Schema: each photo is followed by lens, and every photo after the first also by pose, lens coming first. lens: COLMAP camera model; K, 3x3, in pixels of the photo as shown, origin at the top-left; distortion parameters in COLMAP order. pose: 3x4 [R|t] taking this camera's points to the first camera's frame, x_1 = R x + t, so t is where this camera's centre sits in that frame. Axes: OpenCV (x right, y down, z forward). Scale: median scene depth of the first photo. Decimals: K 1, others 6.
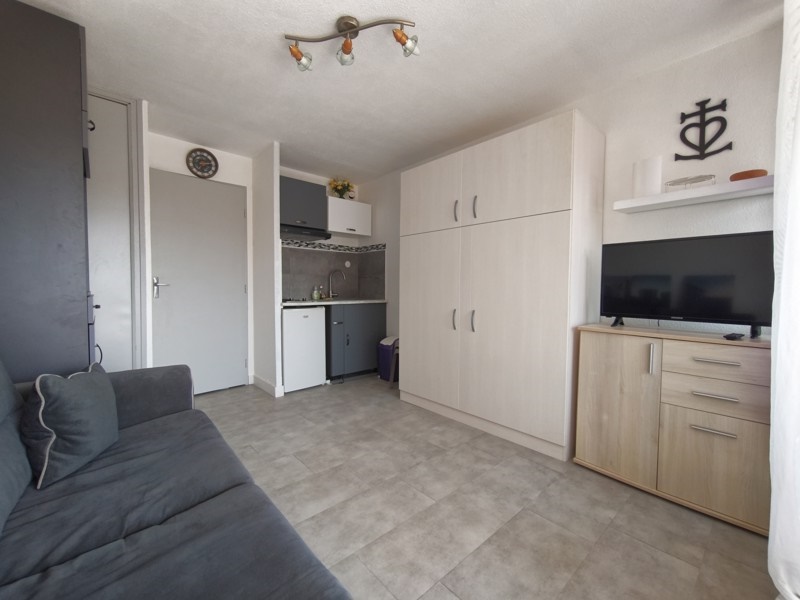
lens RADIAL K [[338.4, 0, 397.5], [0, 338.4, 300.5], [0, 0, 1]] dist [0.001950, -0.000062]
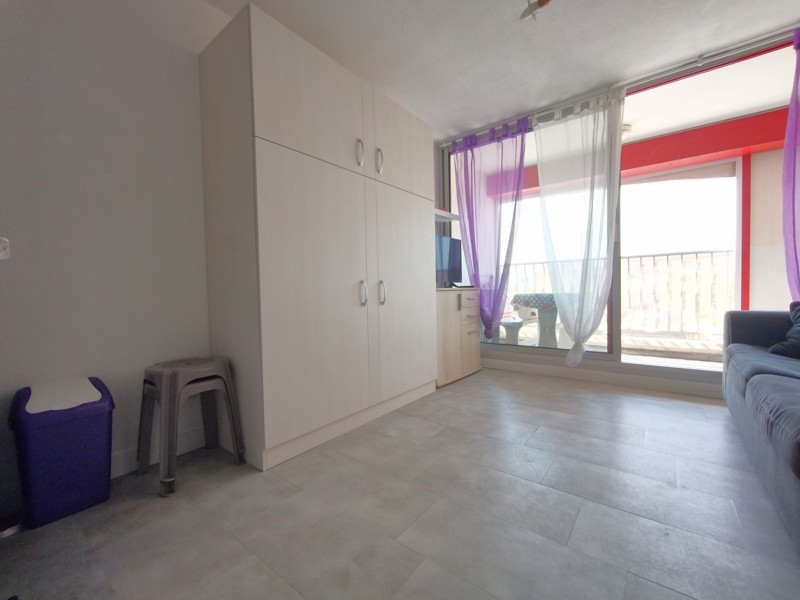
lens RADIAL K [[338.4, 0, 397.5], [0, 338.4, 300.5], [0, 0, 1]] dist [0.001950, -0.000062]
pose [[-0.177215, -0.033032, 0.983618, -0.508912], [0.058810, 0.997295, 0.044087, 0.035721], [-0.982413, 0.065659, -0.174793, 0.889555]]
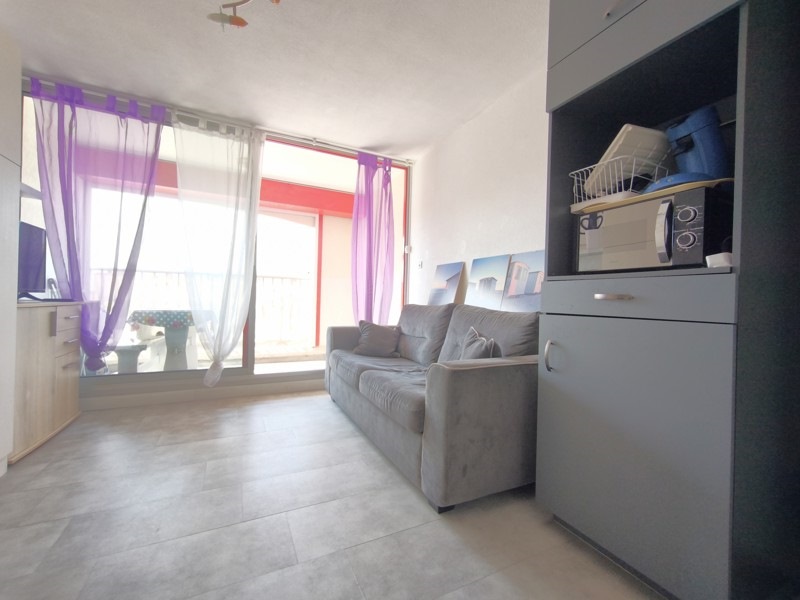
lens RADIAL K [[338.4, 0, 397.5], [0, 338.4, 300.5], [0, 0, 1]] dist [0.001950, -0.000062]
pose [[-0.962185, -0.034358, 0.270222, -0.403525], [-0.023004, 0.998719, 0.045074, 0.003599], [-0.271425, 0.037153, -0.961742, 0.992888]]
